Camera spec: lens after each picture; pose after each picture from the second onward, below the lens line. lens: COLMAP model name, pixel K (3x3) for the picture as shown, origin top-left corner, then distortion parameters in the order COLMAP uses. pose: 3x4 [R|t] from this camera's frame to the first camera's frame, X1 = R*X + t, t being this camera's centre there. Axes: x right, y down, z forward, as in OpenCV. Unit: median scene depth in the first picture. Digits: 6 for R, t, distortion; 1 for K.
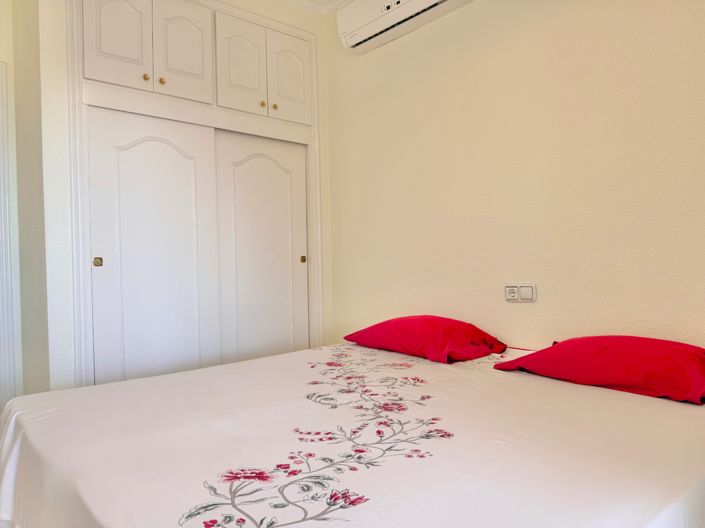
lens RADIAL K [[506.9, 0, 348.4], [0, 506.9, 263.6], [0, 0, 1]] dist [0.054789, -0.076348]
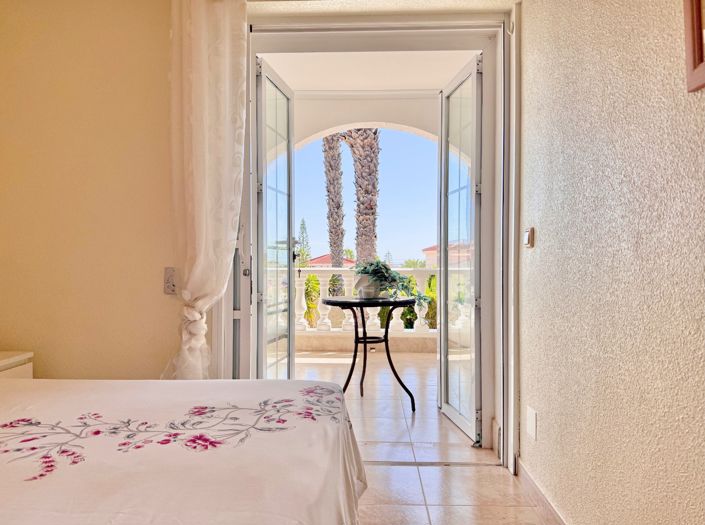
lens RADIAL K [[506.9, 0, 353.9], [0, 506.9, 261.5], [0, 0, 1]] dist [0.054789, -0.076348]
pose [[-0.735190, 0.021476, 0.677521, -1.016729], [0.019745, 0.999752, -0.010264, 0.060776], [-0.677573, 0.005832, -0.735432, 1.395923]]
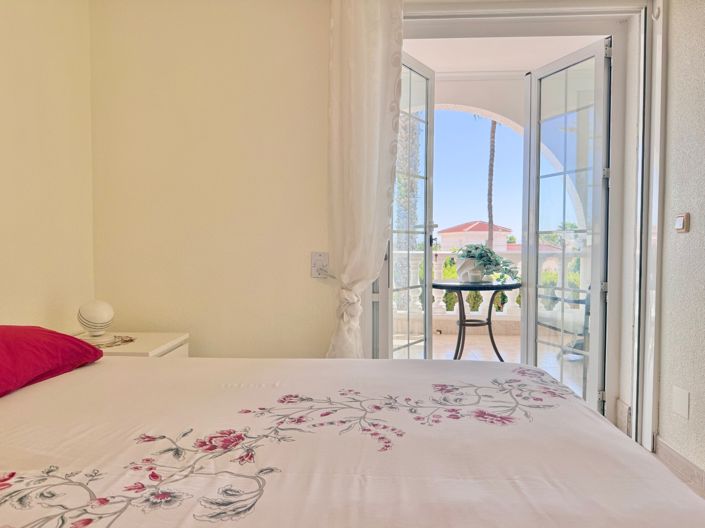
lens RADIAL K [[506.9, 0, 354.0], [0, 506.9, 265.8], [0, 0, 1]] dist [0.054789, -0.076348]
pose [[-0.726719, -0.010109, 0.686861, -0.661743], [0.017568, 0.999291, 0.033294, 0.041777], [-0.686710, 0.036262, -0.726026, 1.794445]]
